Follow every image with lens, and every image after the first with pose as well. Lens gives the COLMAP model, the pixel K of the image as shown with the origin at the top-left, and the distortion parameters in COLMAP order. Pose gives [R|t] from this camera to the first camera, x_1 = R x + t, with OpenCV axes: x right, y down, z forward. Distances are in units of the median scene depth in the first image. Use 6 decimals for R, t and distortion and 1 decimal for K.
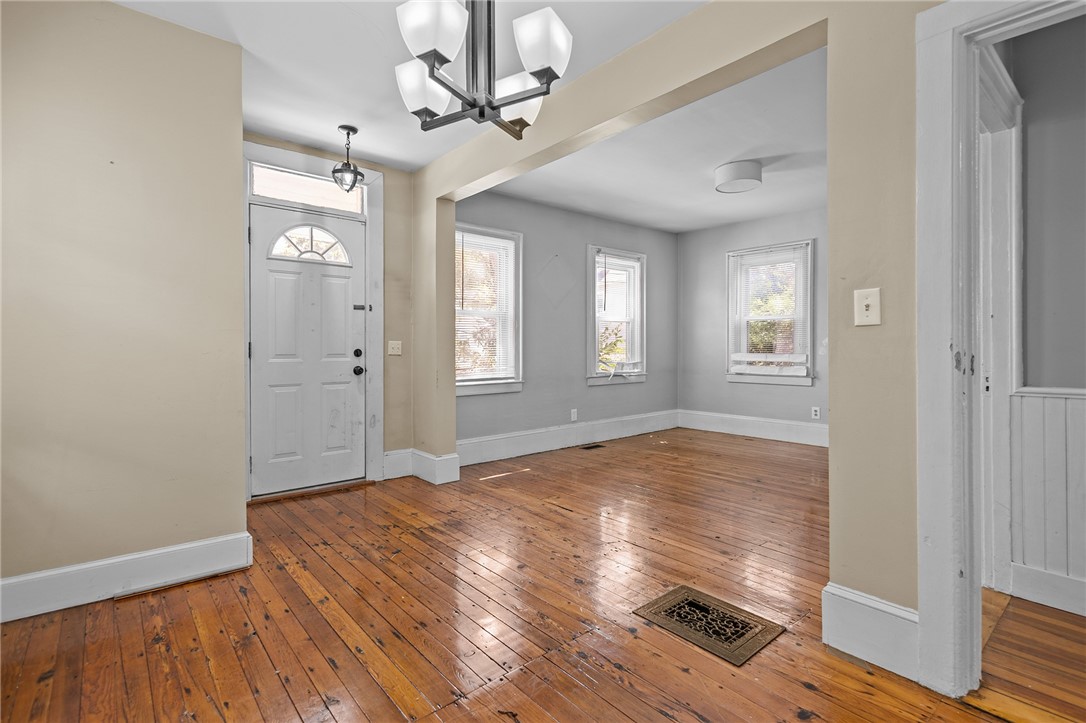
lens RADIAL K [[505.2, 0, 544.3], [0, 505.2, 357.8], [0, 0, 1]] dist [0.008873, -0.000344]
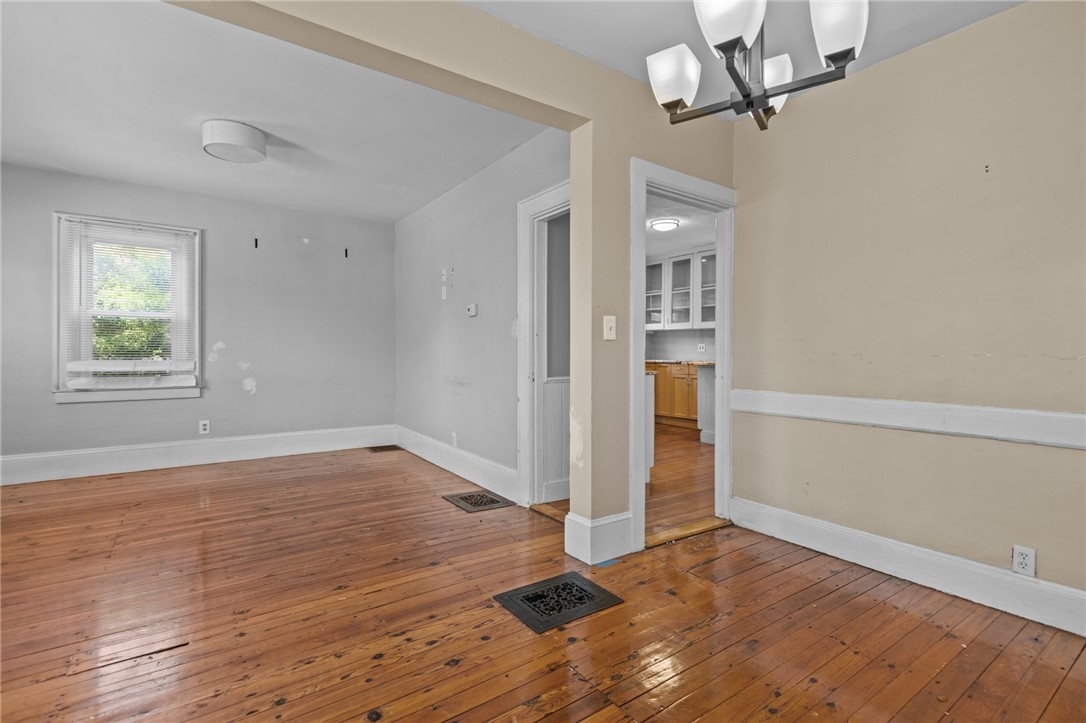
lens RADIAL K [[505.2, 0, 539.6], [0, 505.2, 354.3], [0, 0, 1]] dist [0.008873, -0.000344]
pose [[0.098690, -0.001805, 0.995117, -0.400958], [0.018111, 0.999836, 0.000017, -0.010764], [-0.994953, 0.018021, 0.098707, 0.467591]]
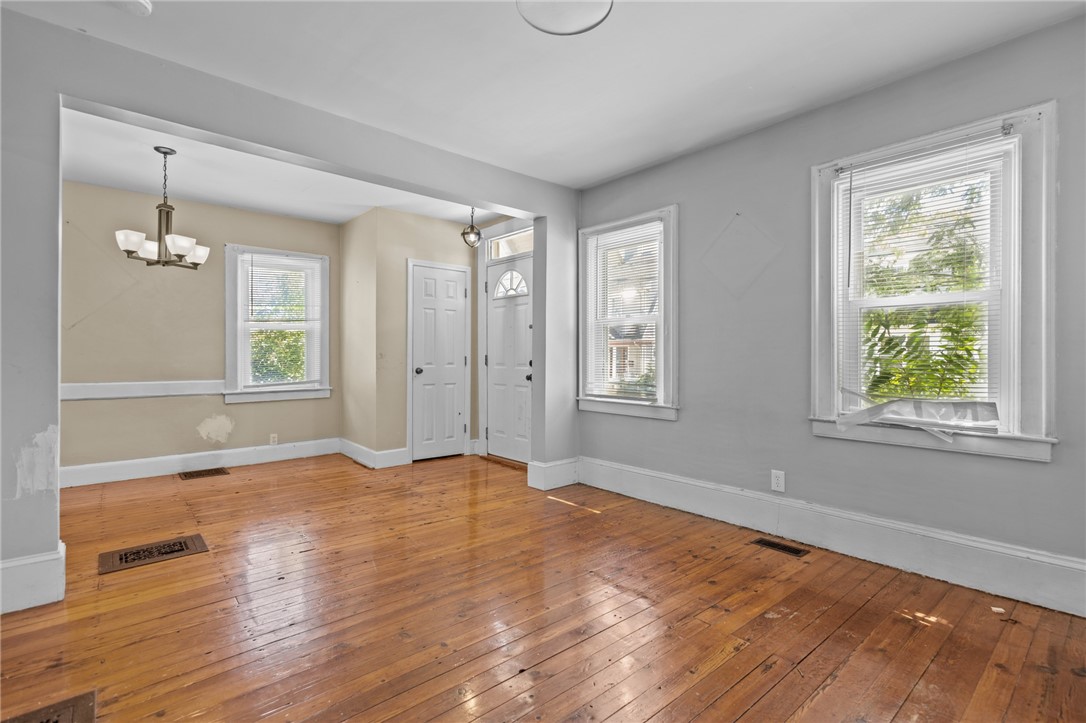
lens RADIAL K [[505.2, 0, 546.5], [0, 505.2, 360.3], [0, 0, 1]] dist [0.008873, -0.000344]
pose [[0.020329, 0.009058, -0.999752, 0.891171], [-0.025501, 0.999638, 0.008538, -0.029251], [0.999468, 0.025321, 0.020552, 1.040361]]
